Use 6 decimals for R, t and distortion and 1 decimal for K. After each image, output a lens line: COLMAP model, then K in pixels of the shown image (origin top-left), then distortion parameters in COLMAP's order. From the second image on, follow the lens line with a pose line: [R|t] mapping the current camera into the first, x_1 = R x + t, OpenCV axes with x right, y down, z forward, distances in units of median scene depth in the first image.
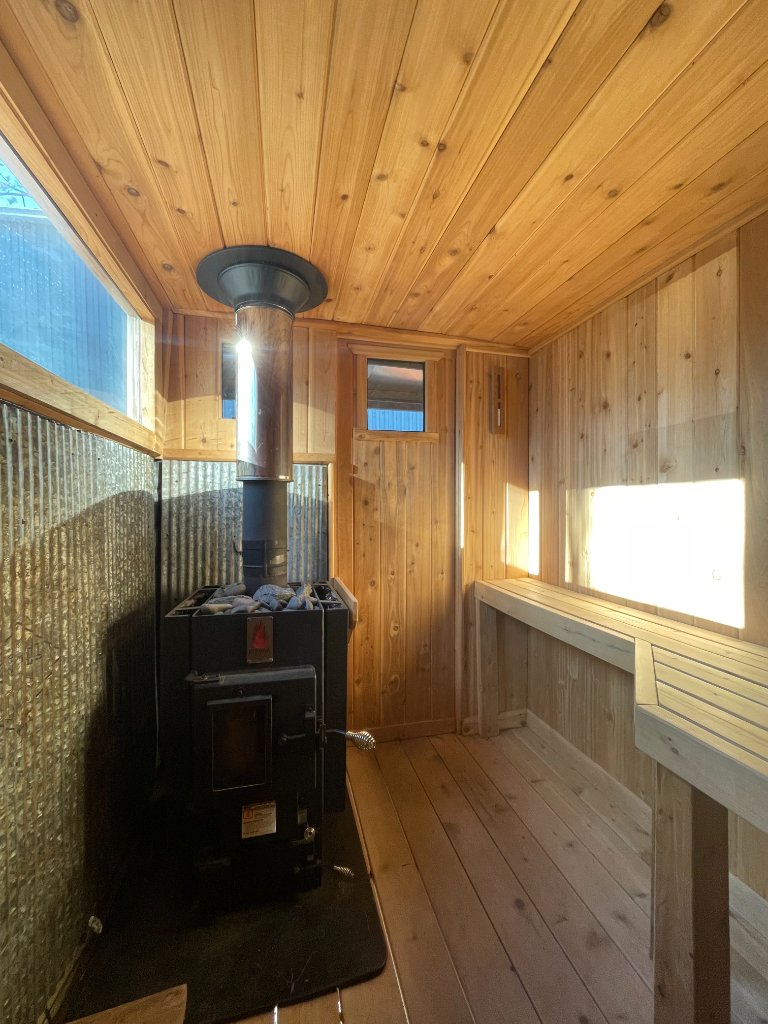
lens RADIAL K [[417.2, 0, 384.0], [0, 417.2, 512.0], [0, 0, 1]] dist [0.000358, 0.000113]
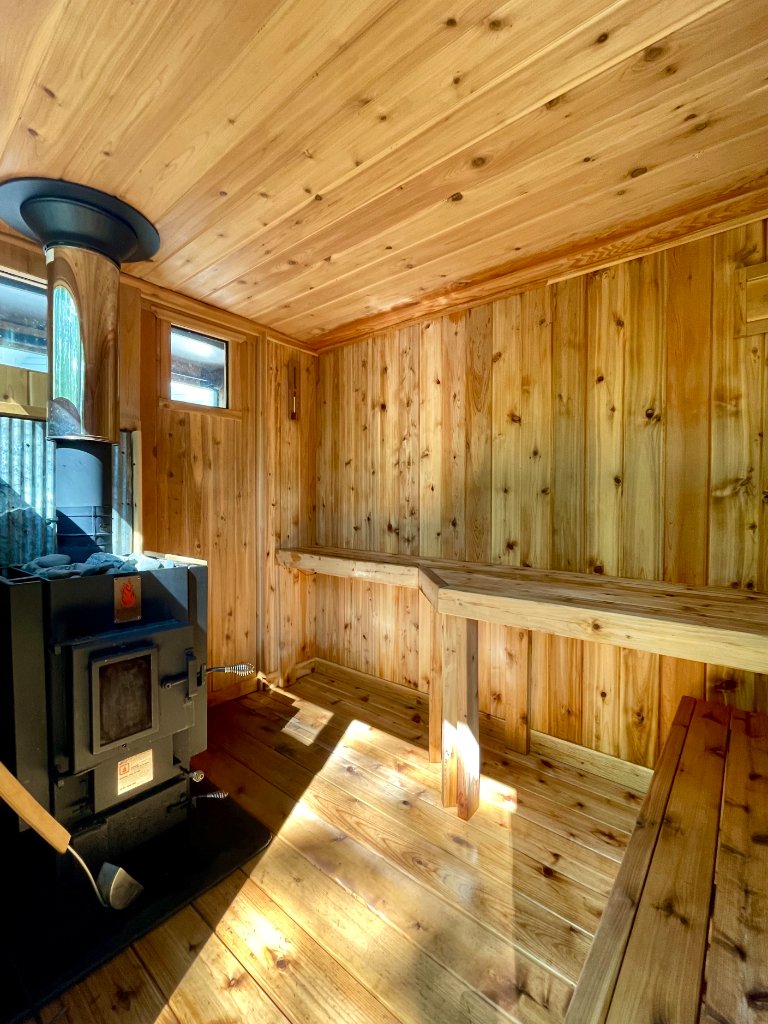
lens RADIAL K [[448.0, 0, 384.0], [0, 448.0, 512.0], [0, 0, 1]] dist [-0.001008, 0.000009]
pose [[0.809692, -0.008344, 0.586796, -0.288109], [-0.000709, 0.999884, 0.015196, 0.054854], [-0.586855, -0.012720, 0.809592, -0.153893]]
